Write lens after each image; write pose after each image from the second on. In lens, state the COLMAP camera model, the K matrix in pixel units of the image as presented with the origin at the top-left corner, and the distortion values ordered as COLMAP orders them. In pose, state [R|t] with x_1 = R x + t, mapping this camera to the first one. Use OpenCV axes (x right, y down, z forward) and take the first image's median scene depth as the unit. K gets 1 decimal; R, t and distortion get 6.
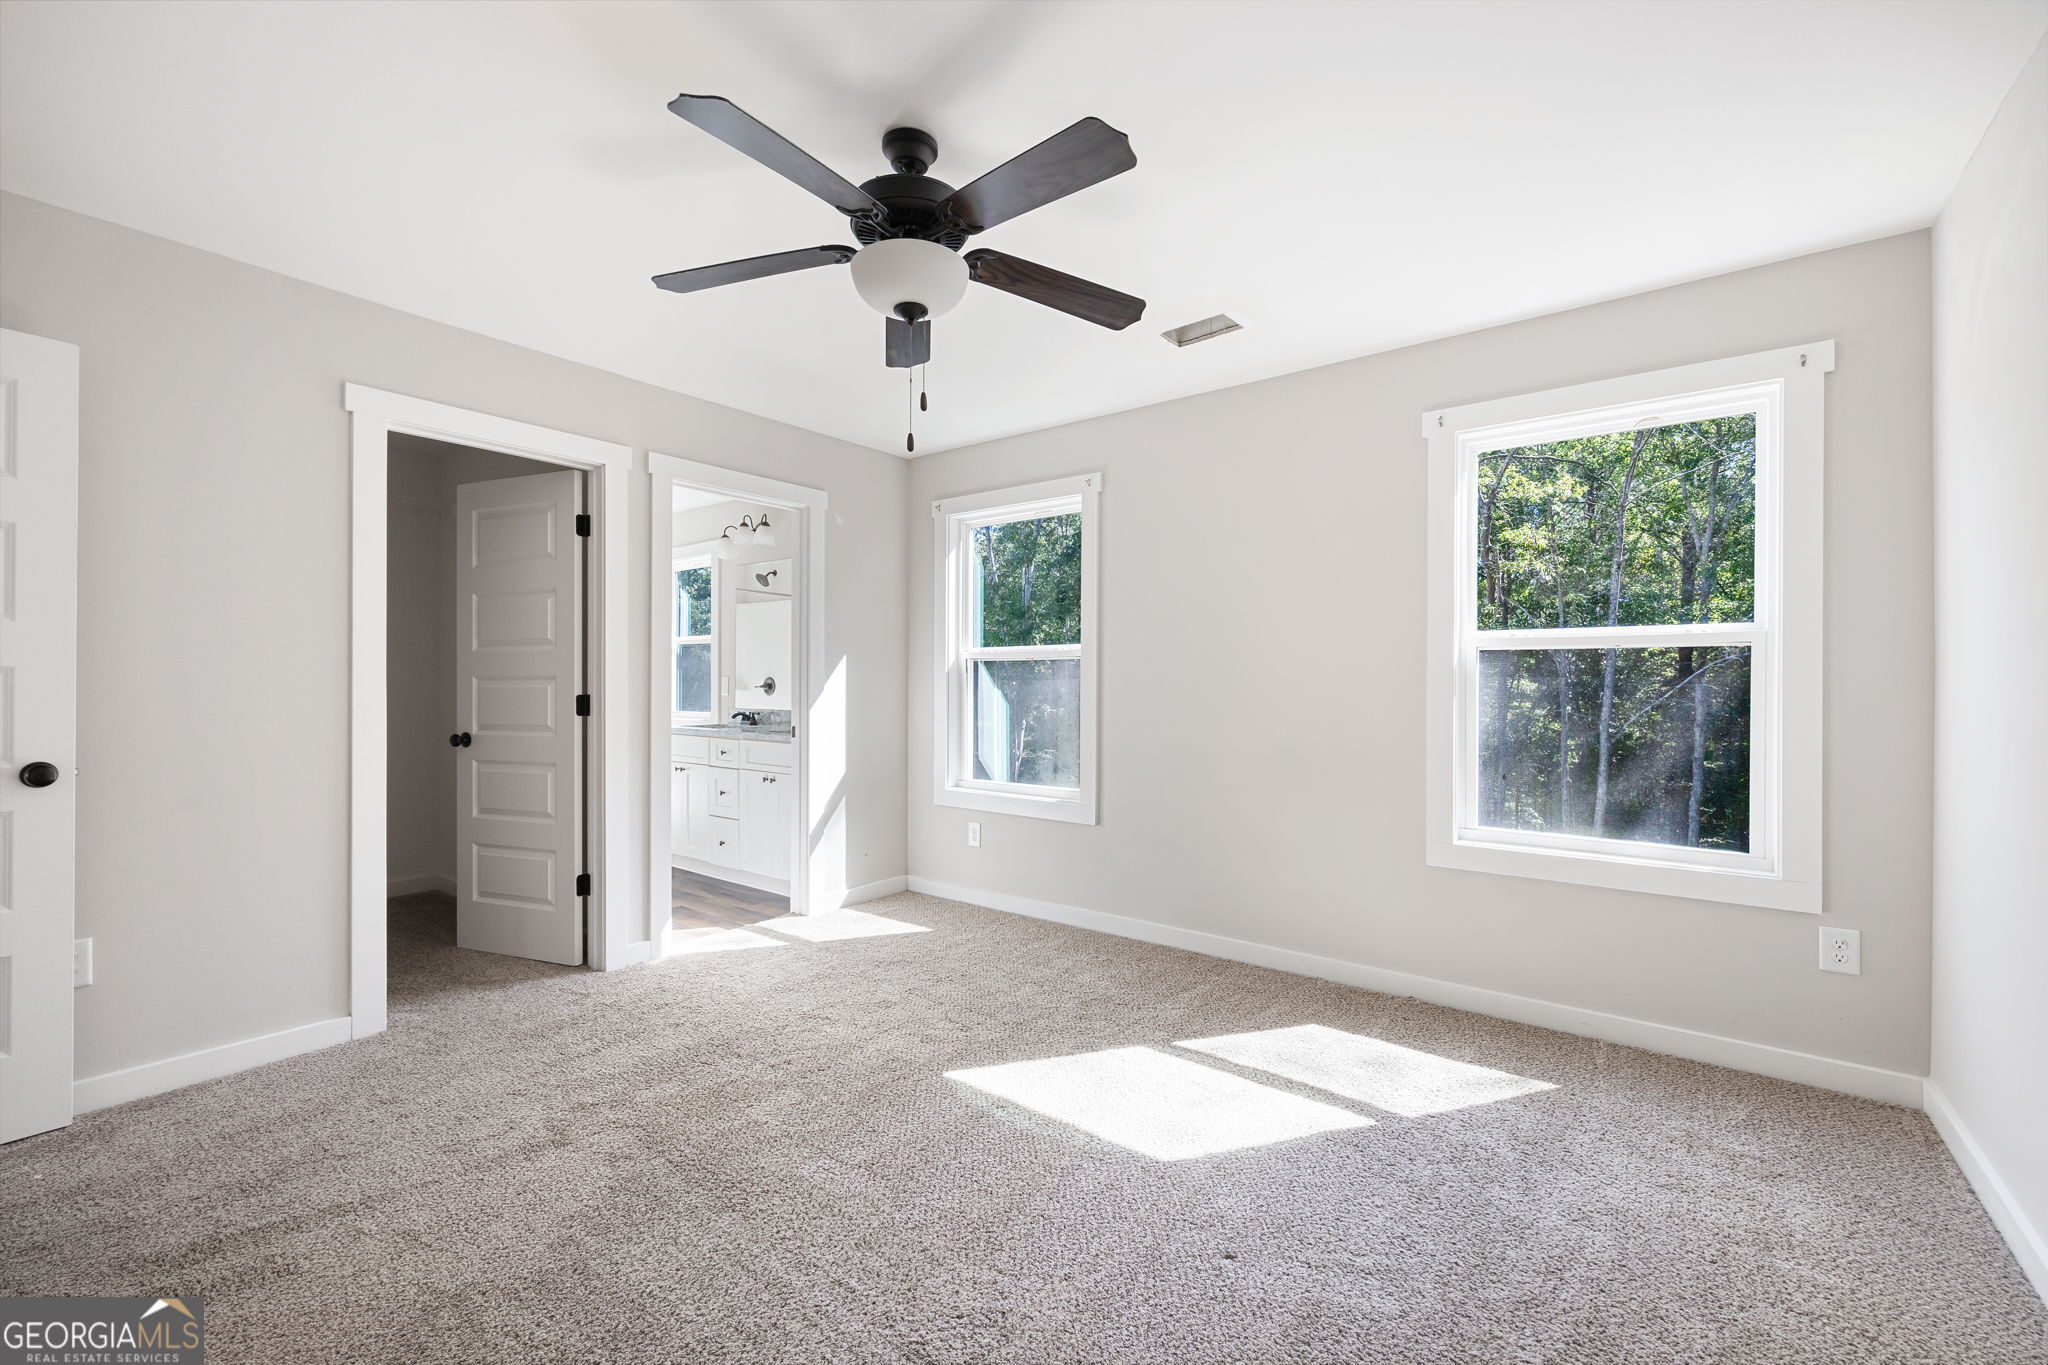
lens RADIAL K [[828.8, 0, 1032.0], [0, 828.8, 687.4], [0, 0, 1]] dist [-0.001512, -0.000117]
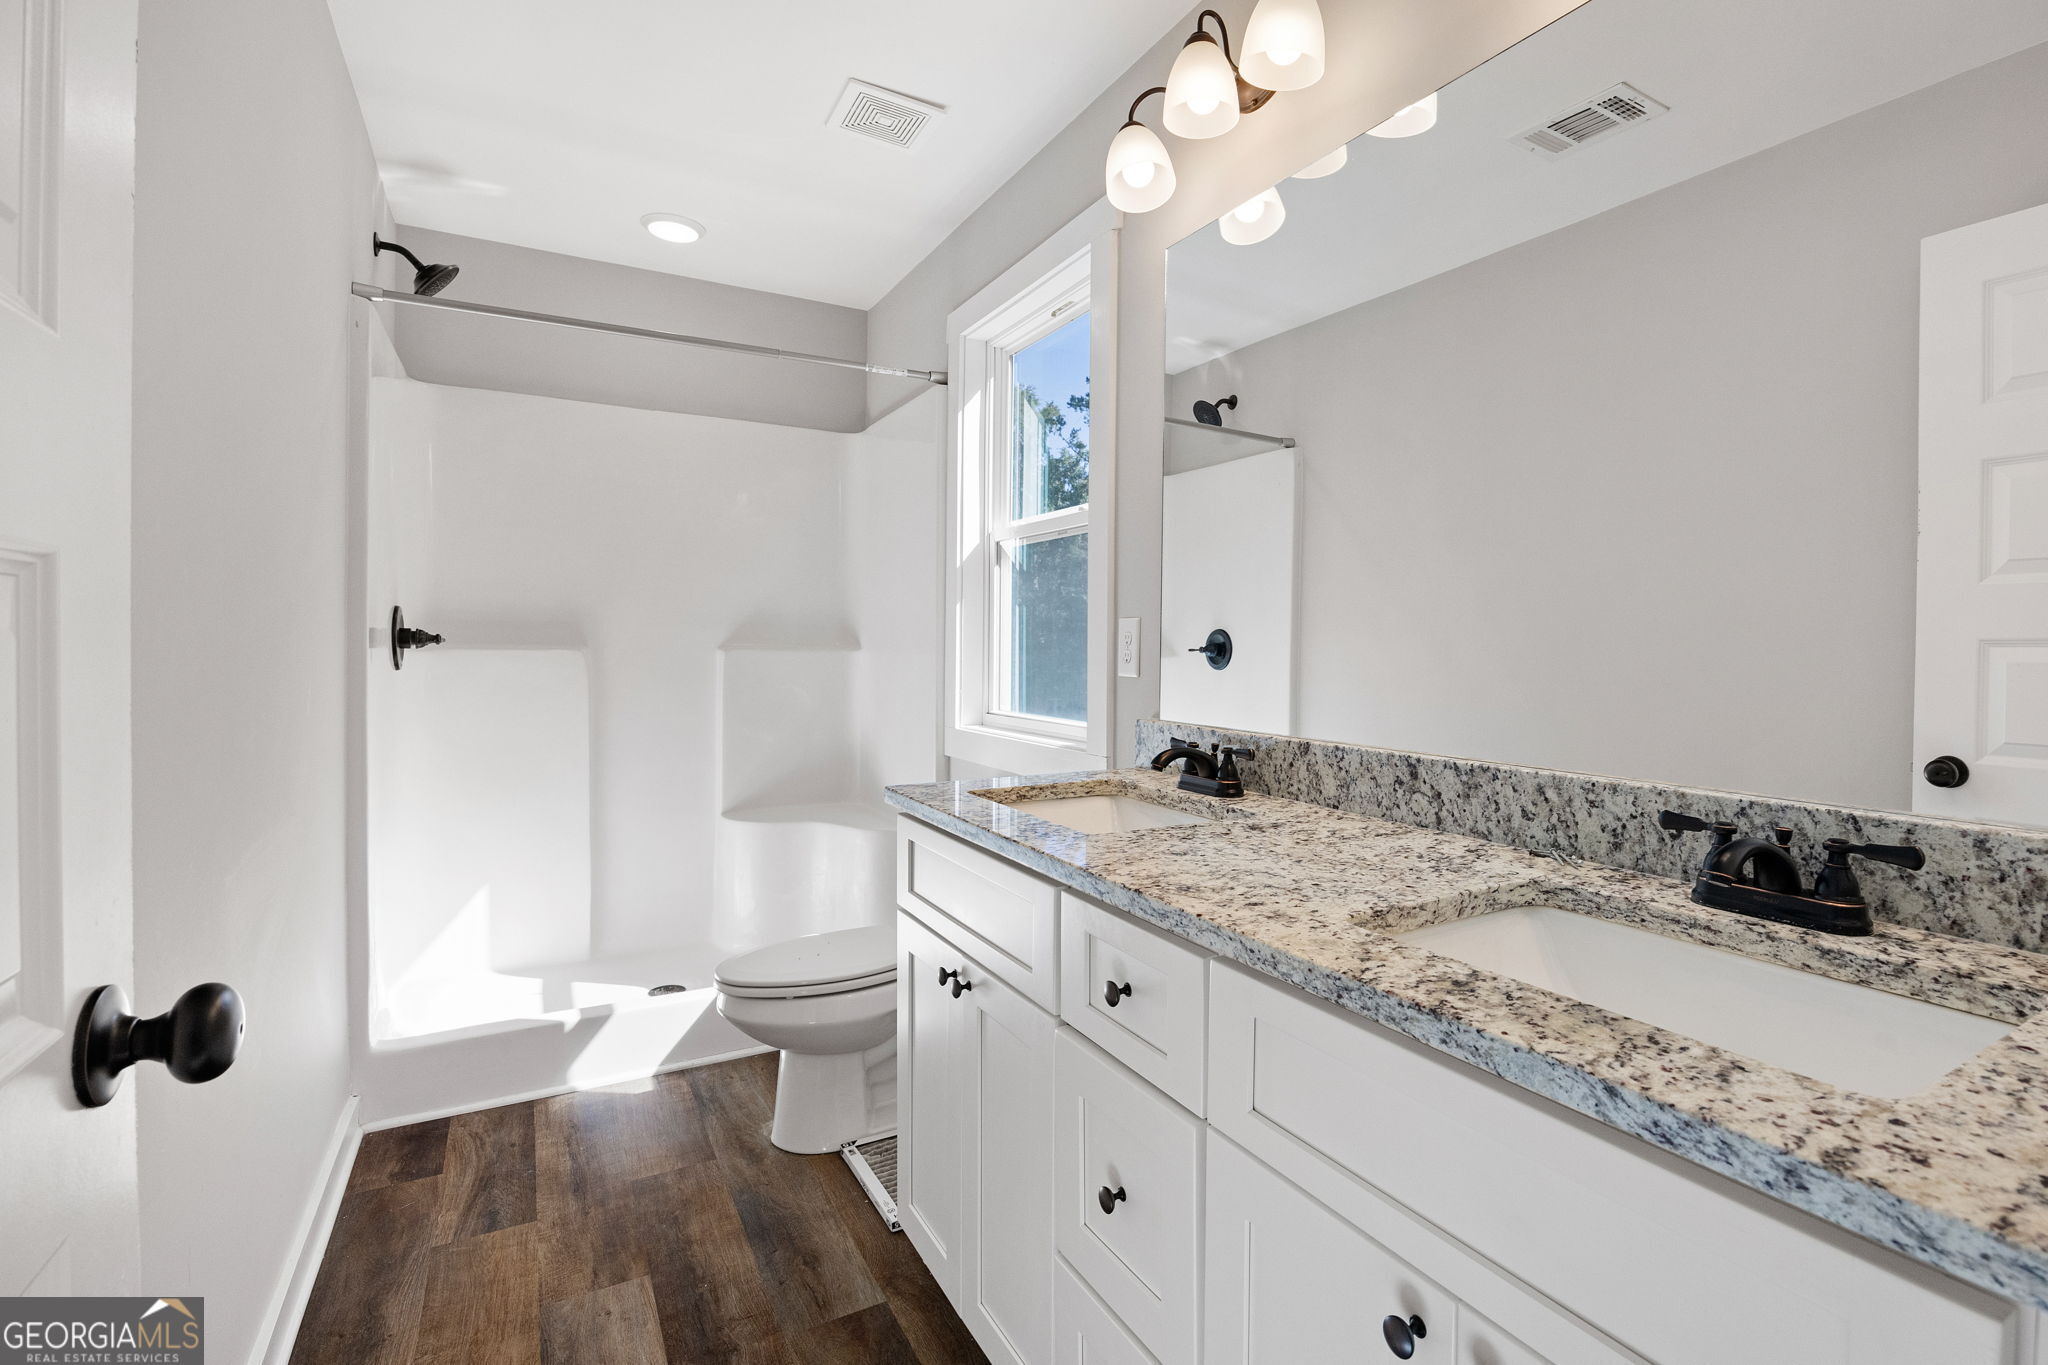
lens RADIAL K [[1065.5, 0, 1022.3], [0, 1065.5, 678.6], [0, 0, 1]] dist [-0.005591, -0.000587]
pose [[0.898300, 0.013438, -0.439178, -0.215879], [-0.002090, 0.999652, 0.026311, -0.000672], [0.439378, -0.022718, 0.898015, 0.583768]]
